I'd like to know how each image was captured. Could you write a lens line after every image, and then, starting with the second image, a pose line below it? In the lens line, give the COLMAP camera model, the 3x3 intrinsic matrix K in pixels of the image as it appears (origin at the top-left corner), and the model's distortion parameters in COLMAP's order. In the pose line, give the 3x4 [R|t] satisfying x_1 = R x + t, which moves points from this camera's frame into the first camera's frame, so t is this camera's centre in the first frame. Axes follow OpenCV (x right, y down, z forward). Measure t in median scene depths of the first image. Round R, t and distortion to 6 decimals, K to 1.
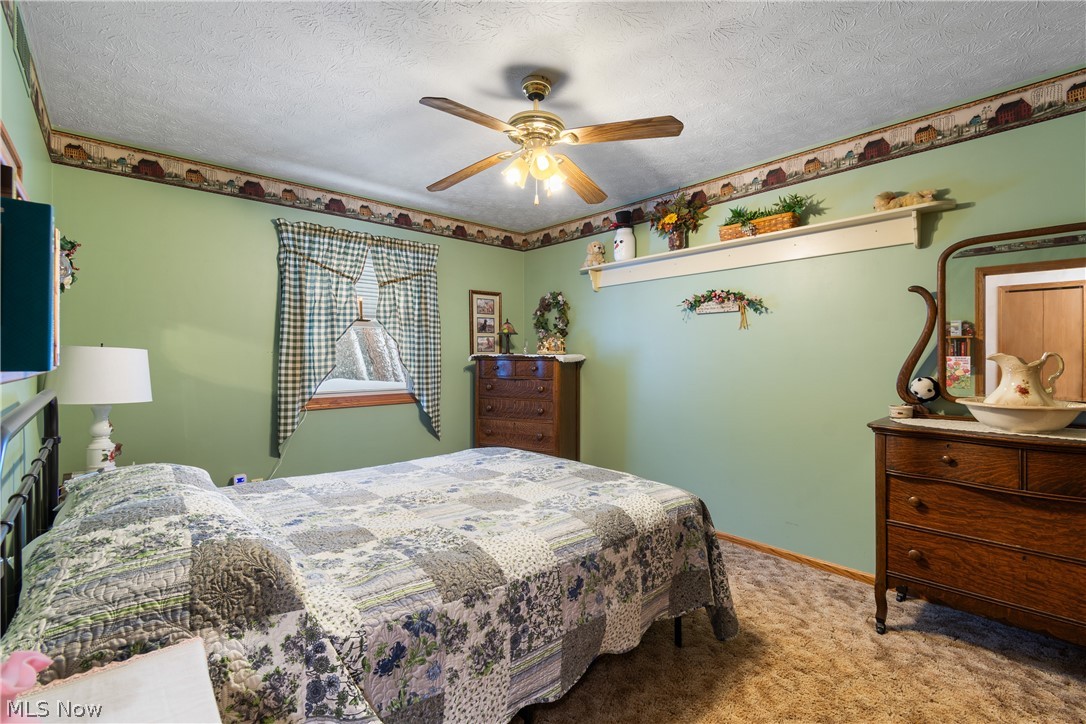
lens RADIAL K [[480.8, 0, 539.9], [0, 480.8, 357.7], [0, 0, 1]] dist [-0.003290, 0.001510]
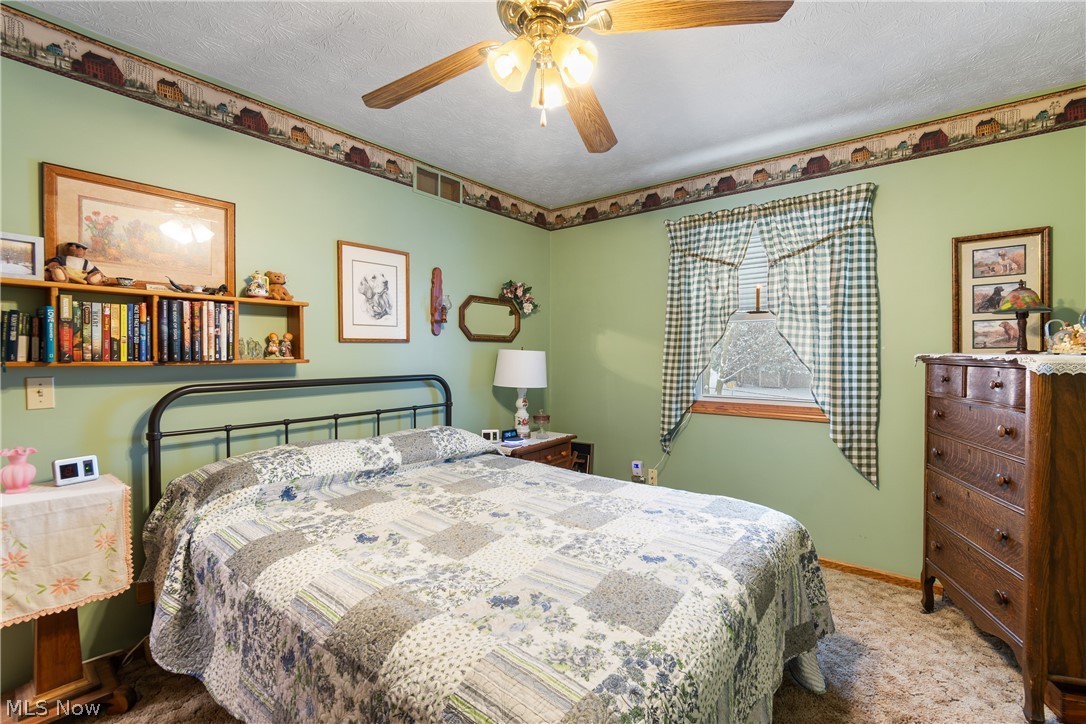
lens RADIAL K [[480.8, 0, 564.6], [0, 480.8, 361.7], [0, 0, 1]] dist [-0.003290, 0.001510]
pose [[0.193856, 0.009304, -0.980986, 0.382394], [-0.006406, 0.999946, 0.008218, 0.000637], [0.981009, 0.004691, 0.193905, 0.548387]]
